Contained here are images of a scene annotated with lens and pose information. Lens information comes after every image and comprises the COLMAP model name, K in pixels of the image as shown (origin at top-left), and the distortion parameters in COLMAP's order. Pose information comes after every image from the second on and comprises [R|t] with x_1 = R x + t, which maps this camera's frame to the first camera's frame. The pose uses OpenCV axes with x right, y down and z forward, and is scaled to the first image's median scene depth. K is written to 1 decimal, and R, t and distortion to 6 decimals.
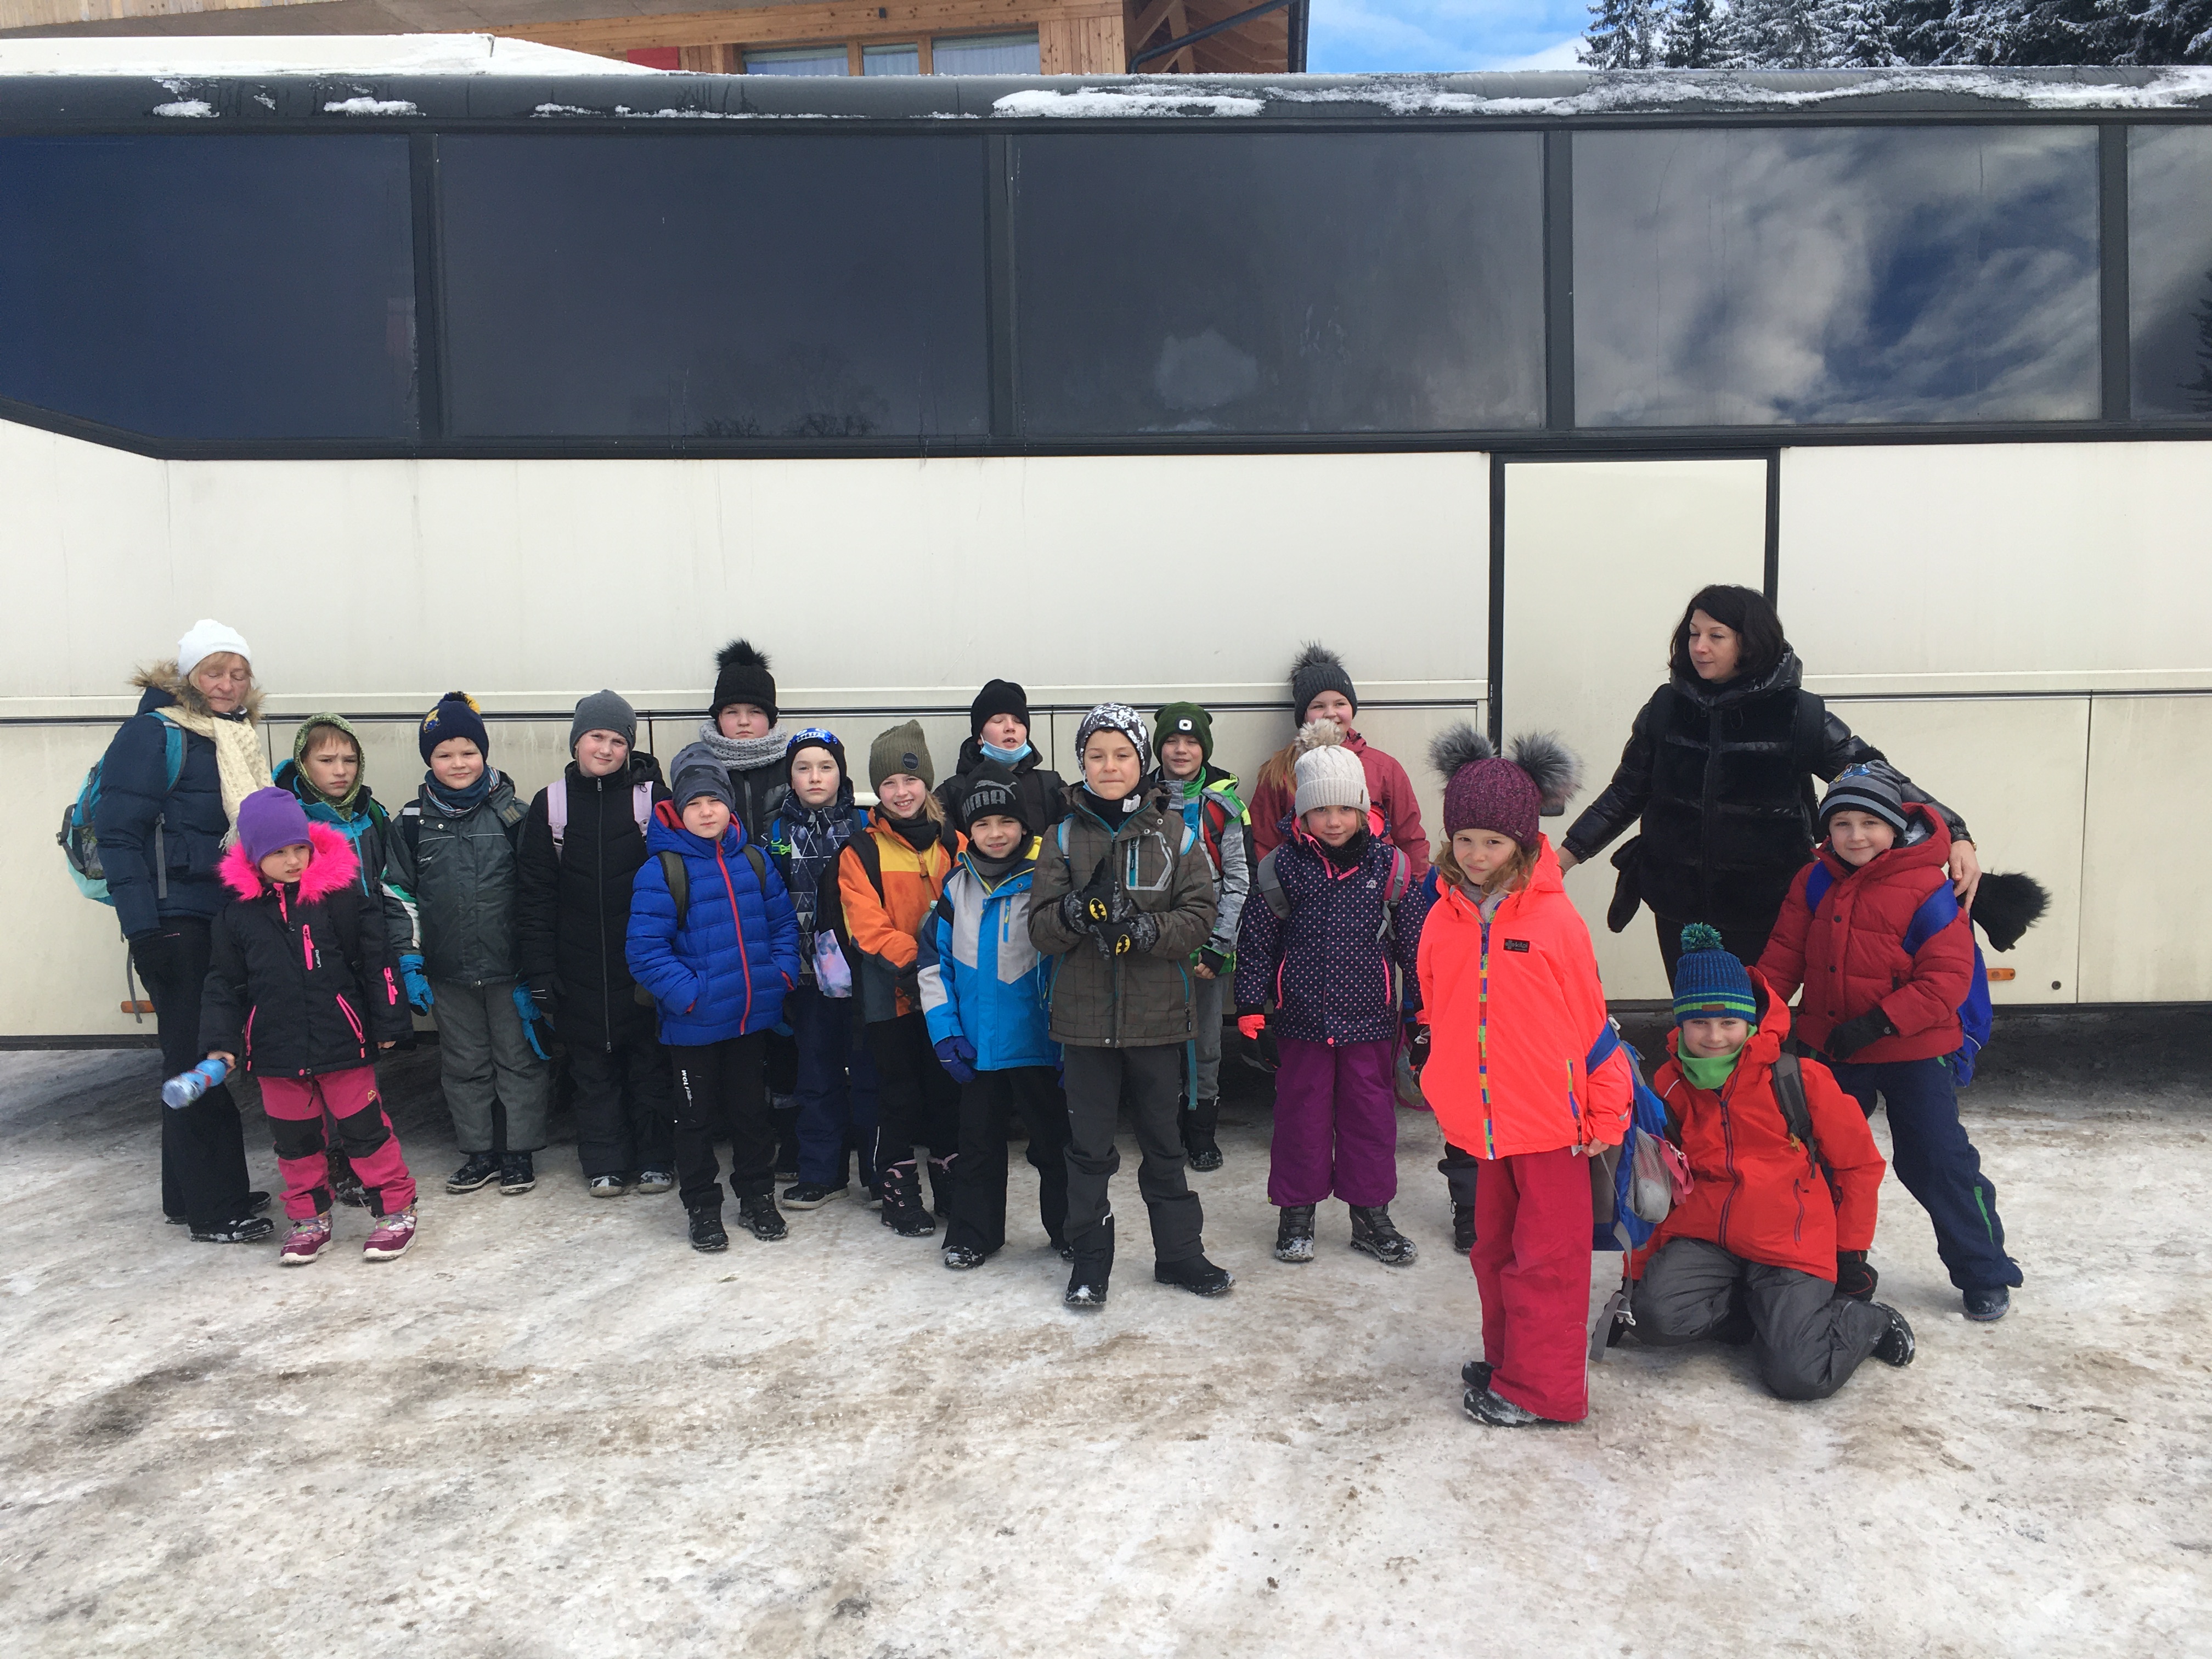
lens RADIAL K [[1871.7, 0, 1117.1], [0, 1871.7, 835.4], [0, 0, 1]] dist [0.098570, -0.132306]
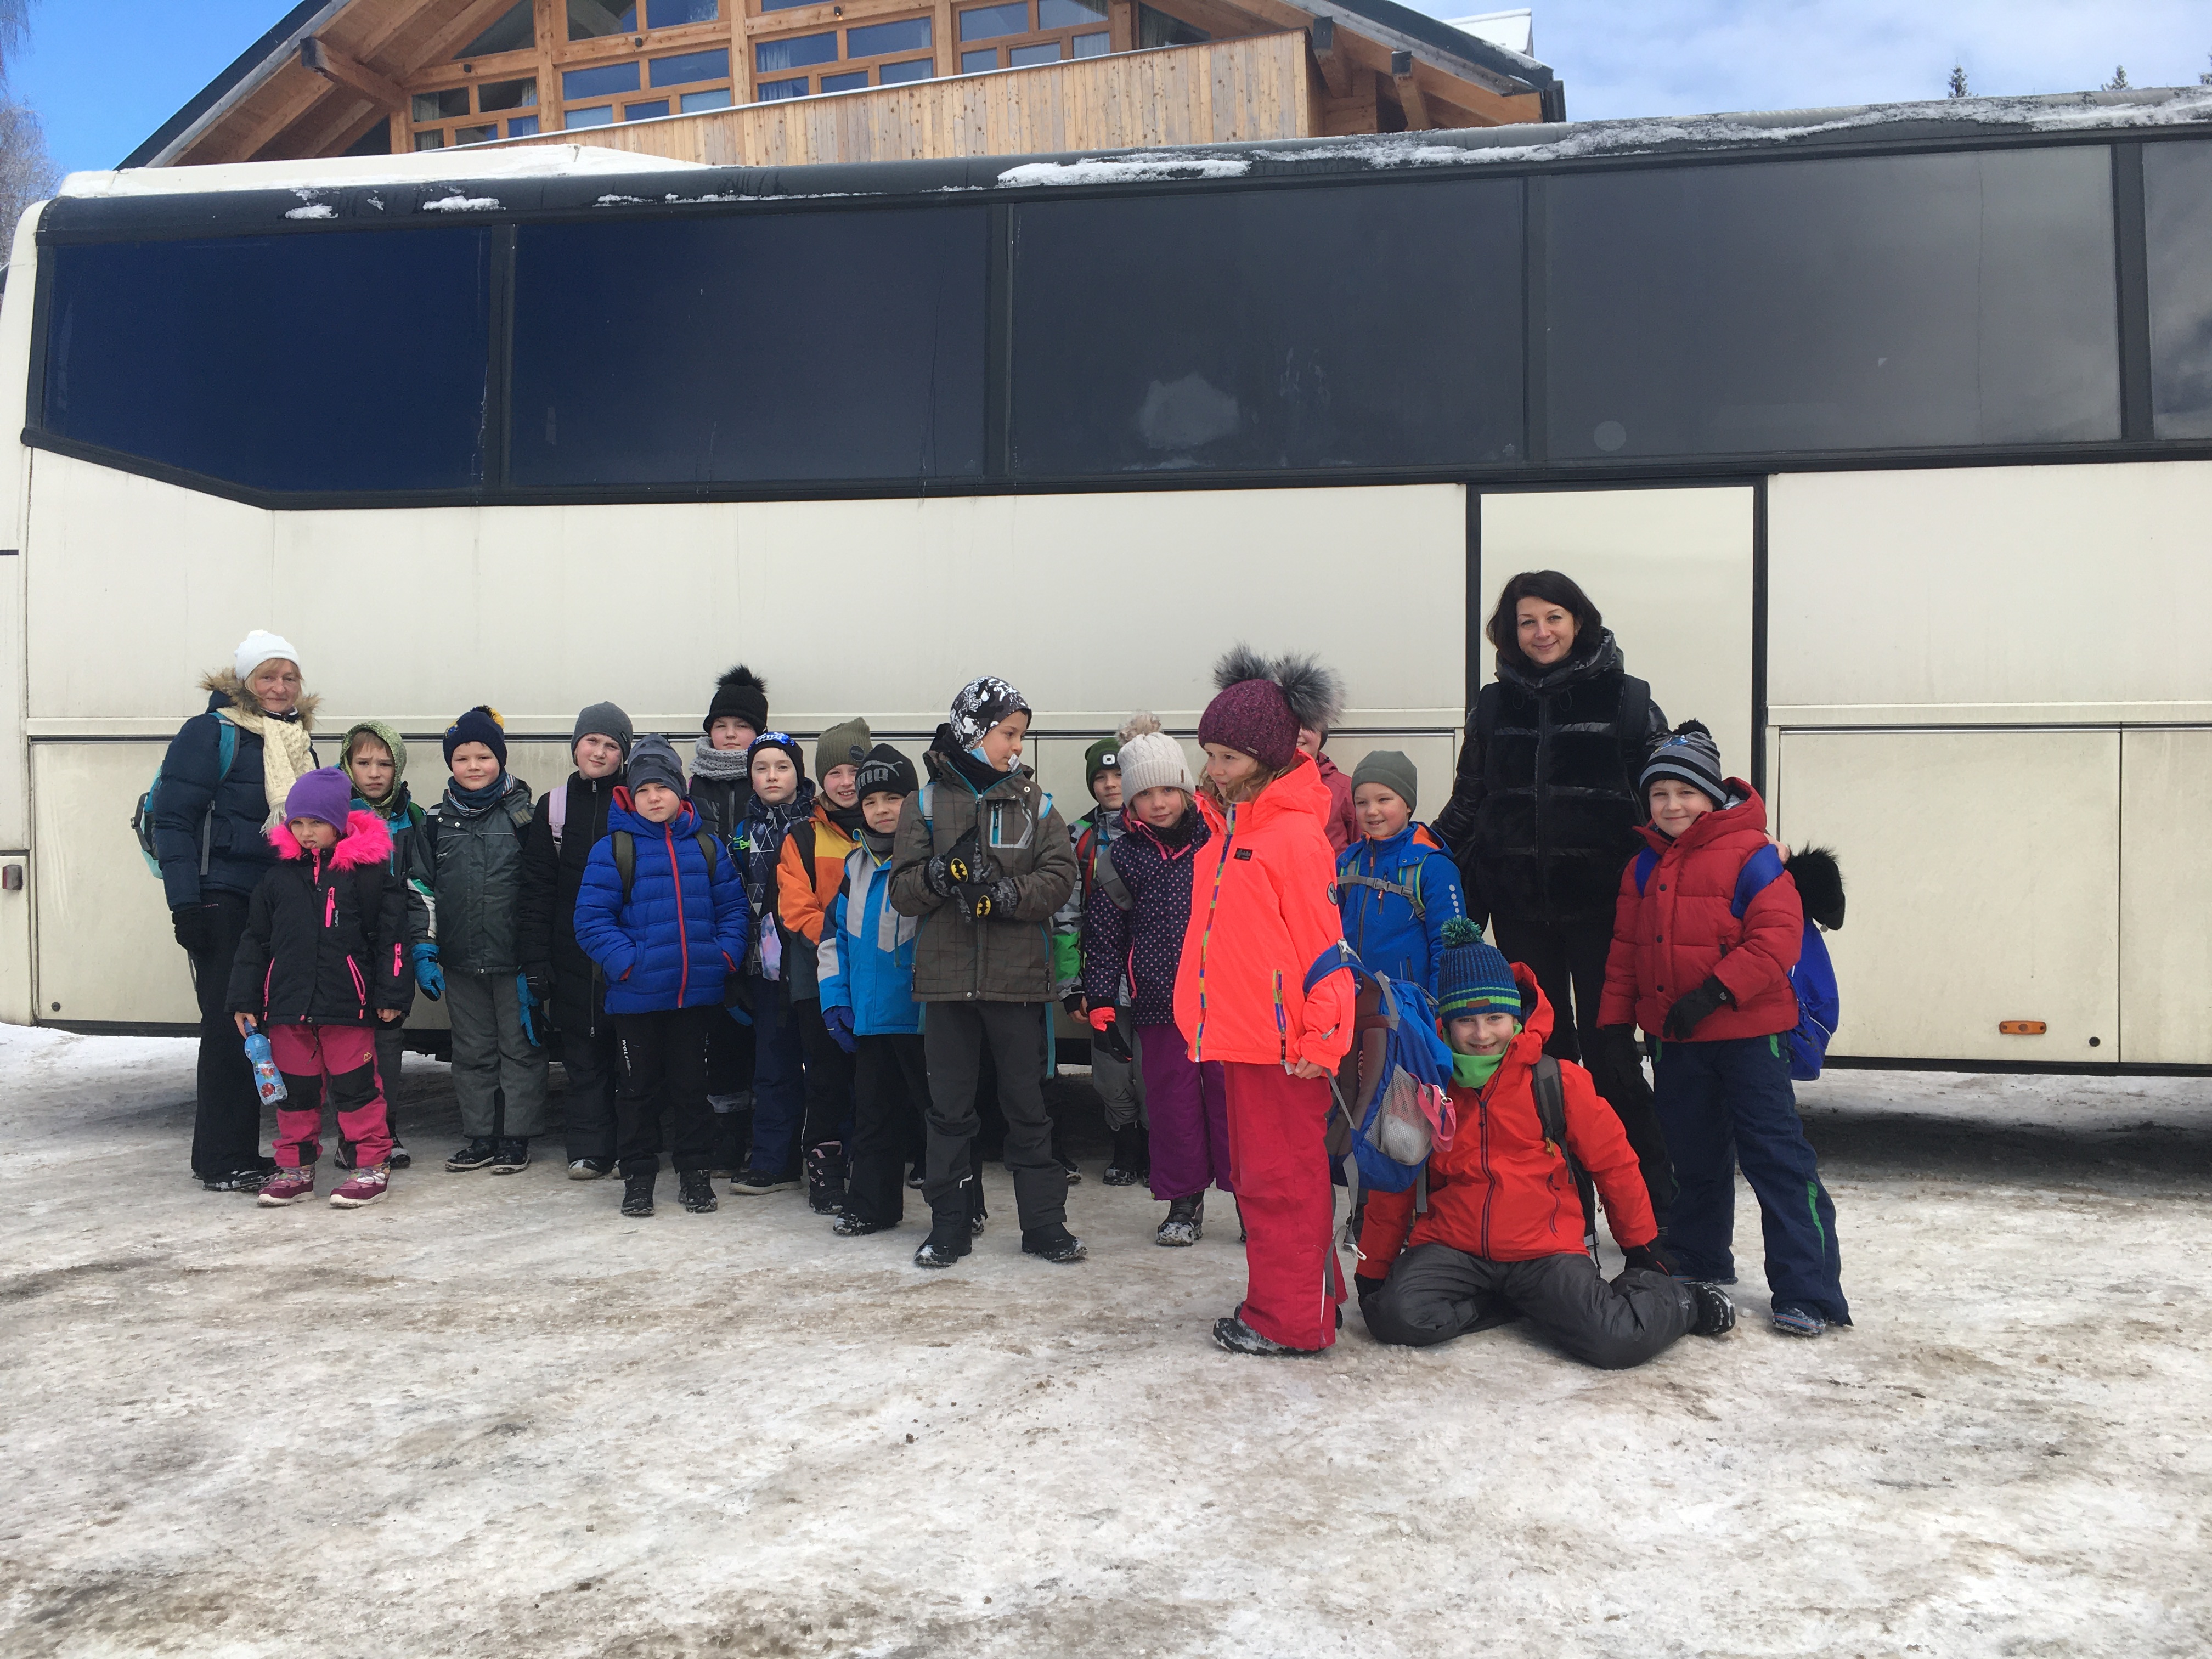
lens RADIAL K [[1877.7, 0, 1100.3], [0, 1877.7, 818.3], [0, 0, 1]] dist [0.106126, -0.140469]
pose [[0.983635, 0.014816, -0.179561, 0.215730], [-0.034890, 0.993412, -0.109161, 0.104291], [0.176760, 0.113640, 0.977672, -0.003720]]
